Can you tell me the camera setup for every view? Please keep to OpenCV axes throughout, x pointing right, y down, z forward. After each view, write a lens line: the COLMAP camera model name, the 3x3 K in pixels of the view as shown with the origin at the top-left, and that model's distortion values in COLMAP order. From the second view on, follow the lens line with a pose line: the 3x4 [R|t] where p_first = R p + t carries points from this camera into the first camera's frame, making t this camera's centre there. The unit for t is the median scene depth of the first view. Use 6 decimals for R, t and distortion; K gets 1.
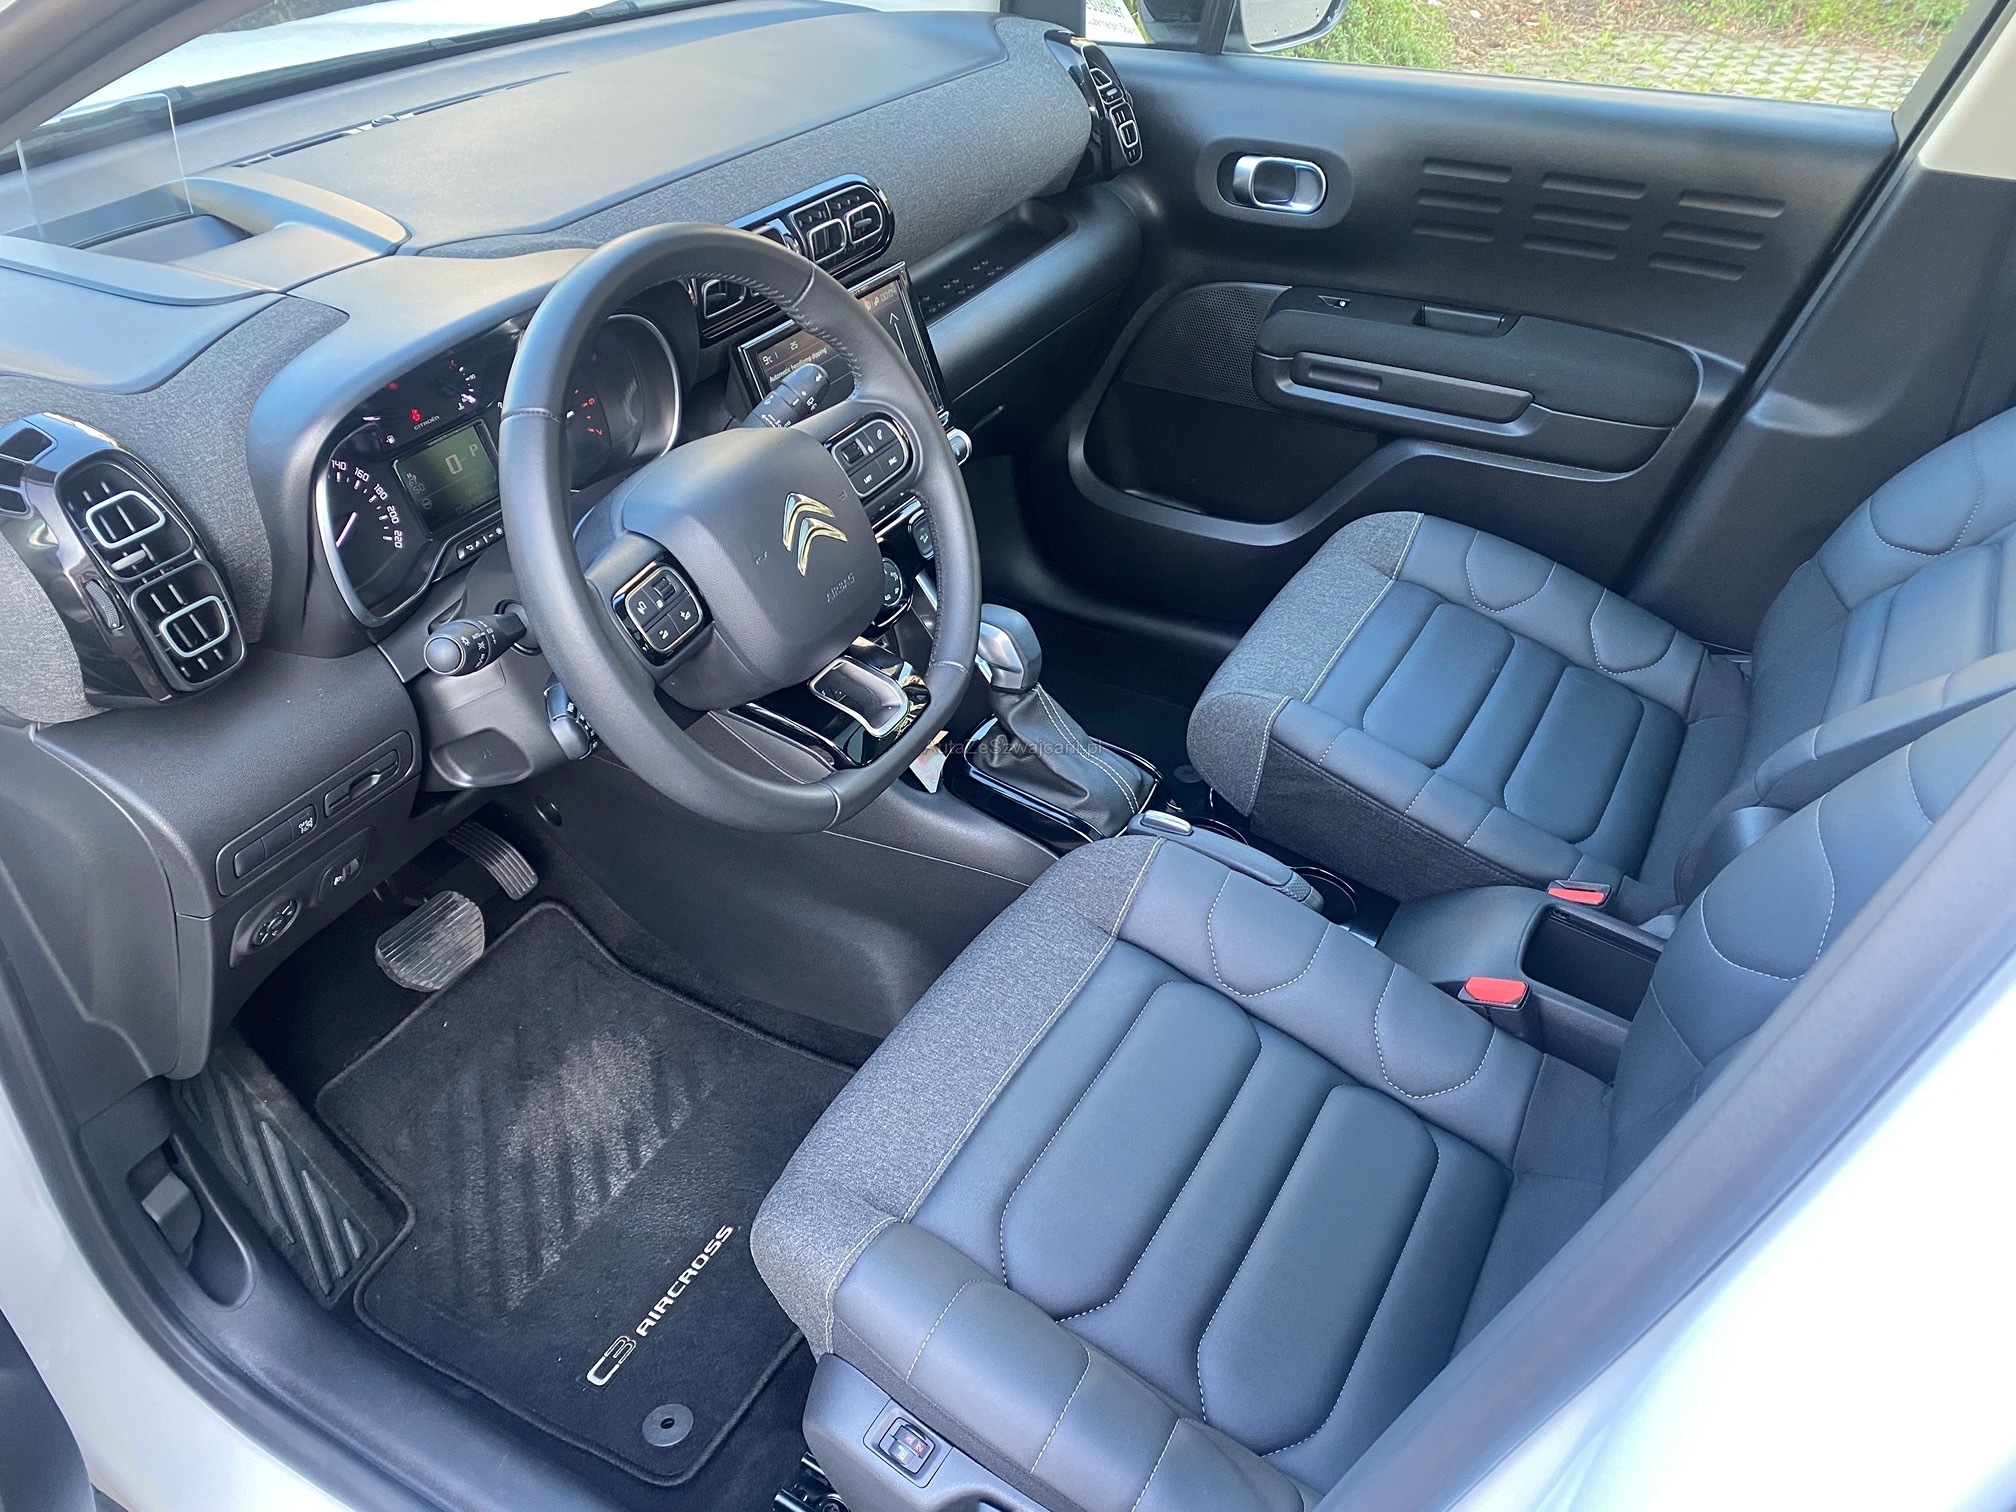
lens RADIAL K [[1555.8, 0, 1008.0], [0, 1555.8, 756.0], [0, 0, 1]] dist [0.014215, -0.005311]
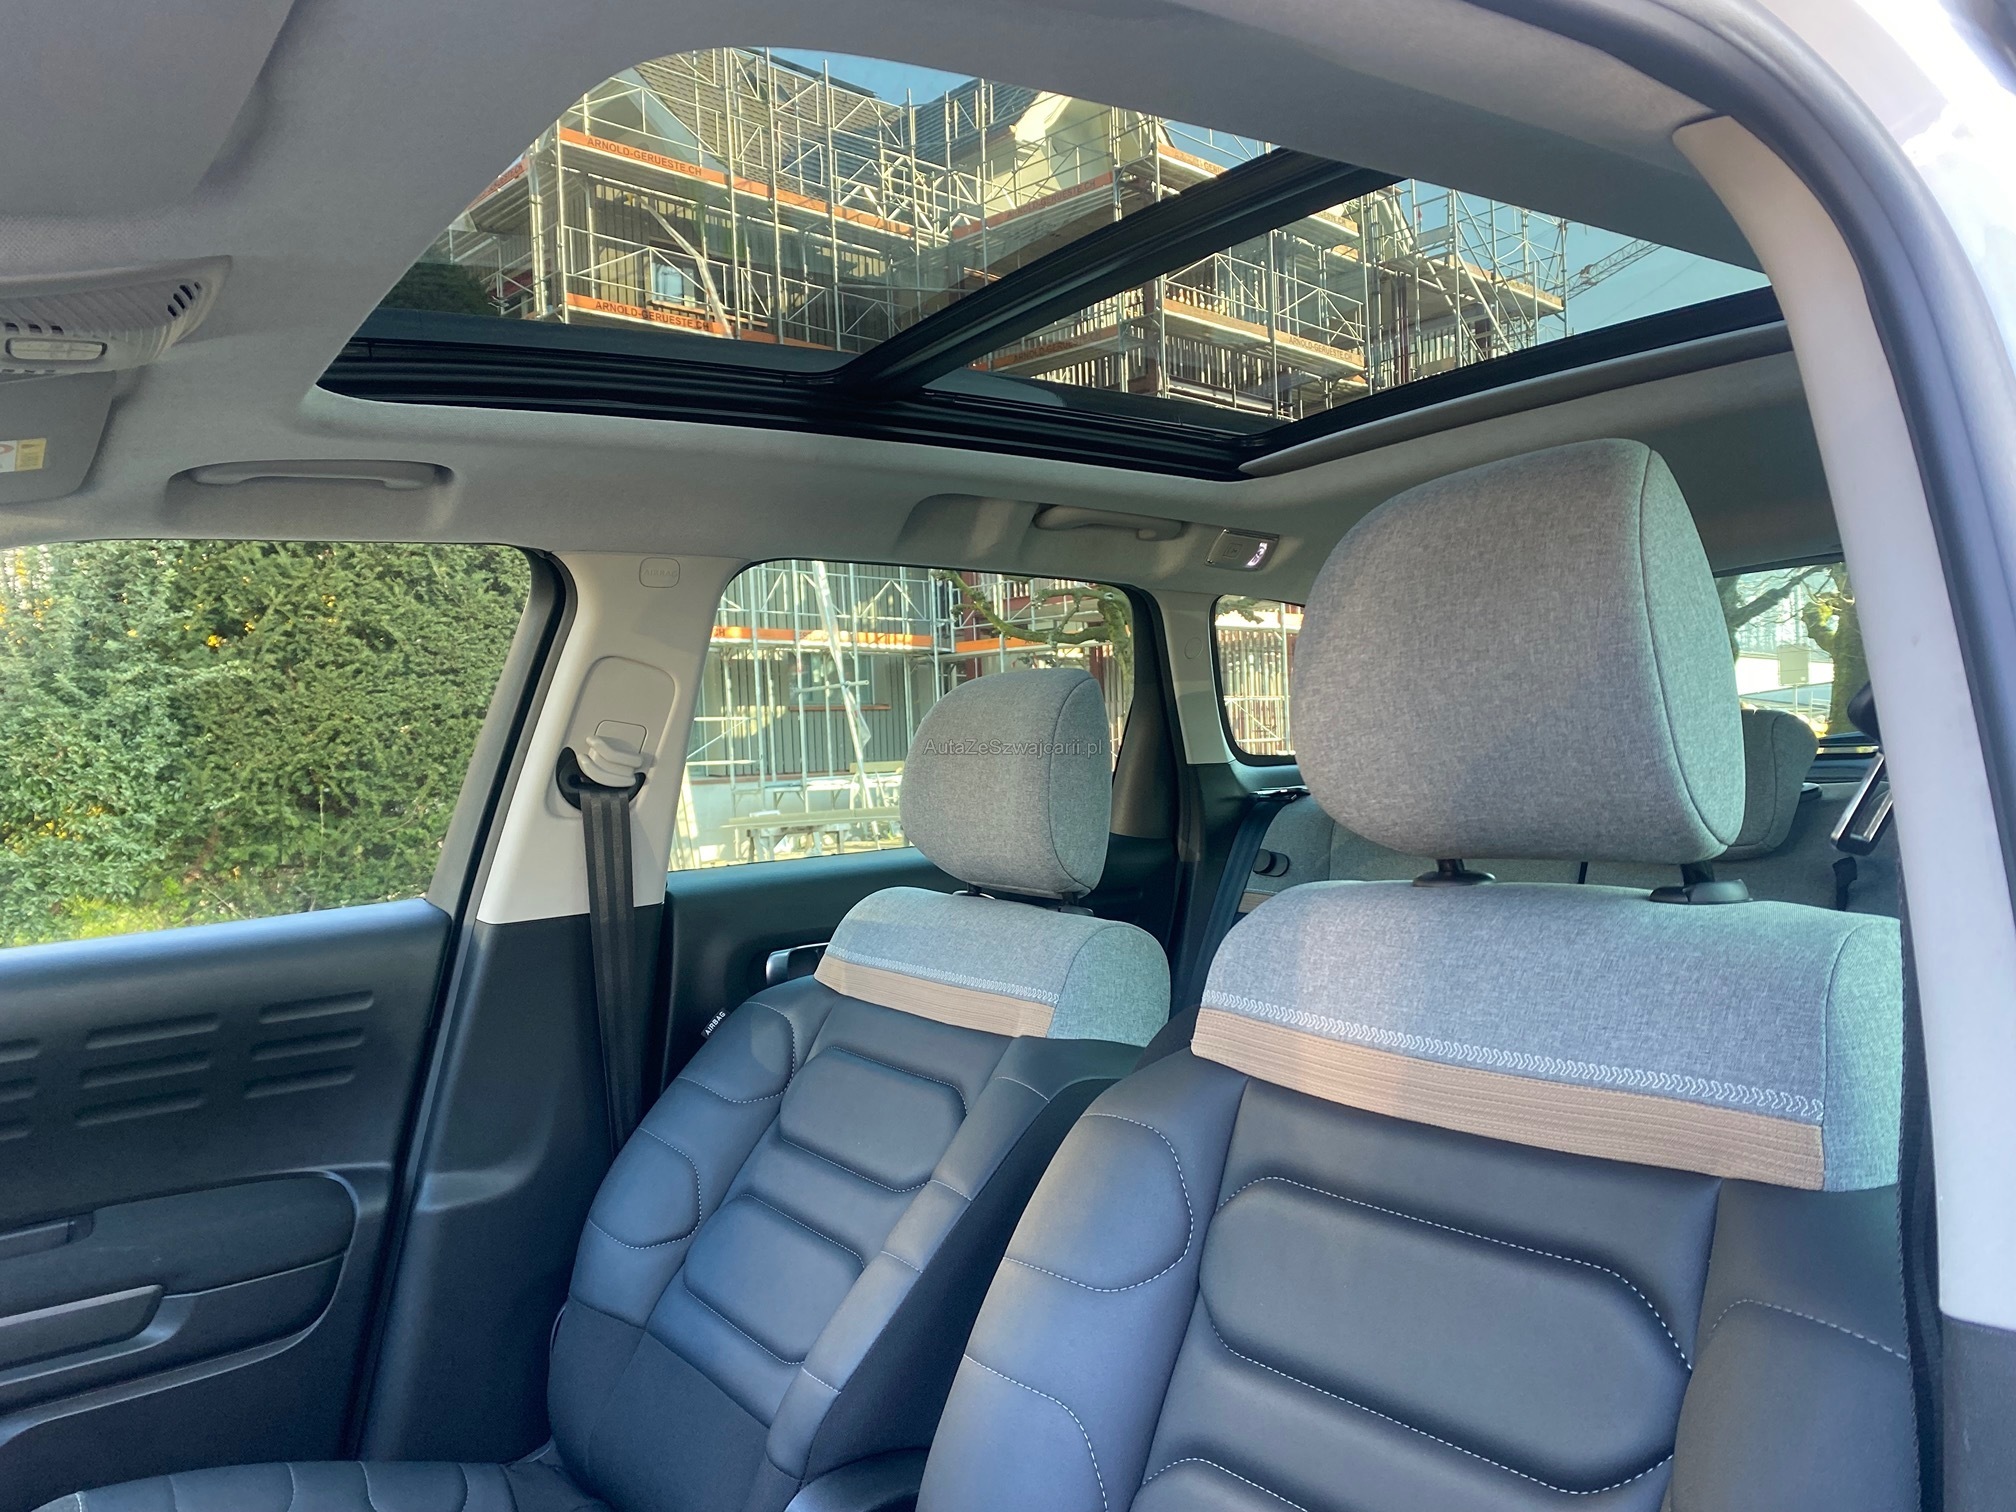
lens RADIAL K [[1539.3, 0, 1013.3], [0, 1539.3, 787.1], [0, 0, 1]] dist [0.014798, -0.004145]
pose [[0.430636, -0.053378, 0.900946, -0.186775], [0.563994, 0.795249, -0.222462, -0.017744], [-0.704602, 0.603928, 0.372568, 0.287911]]
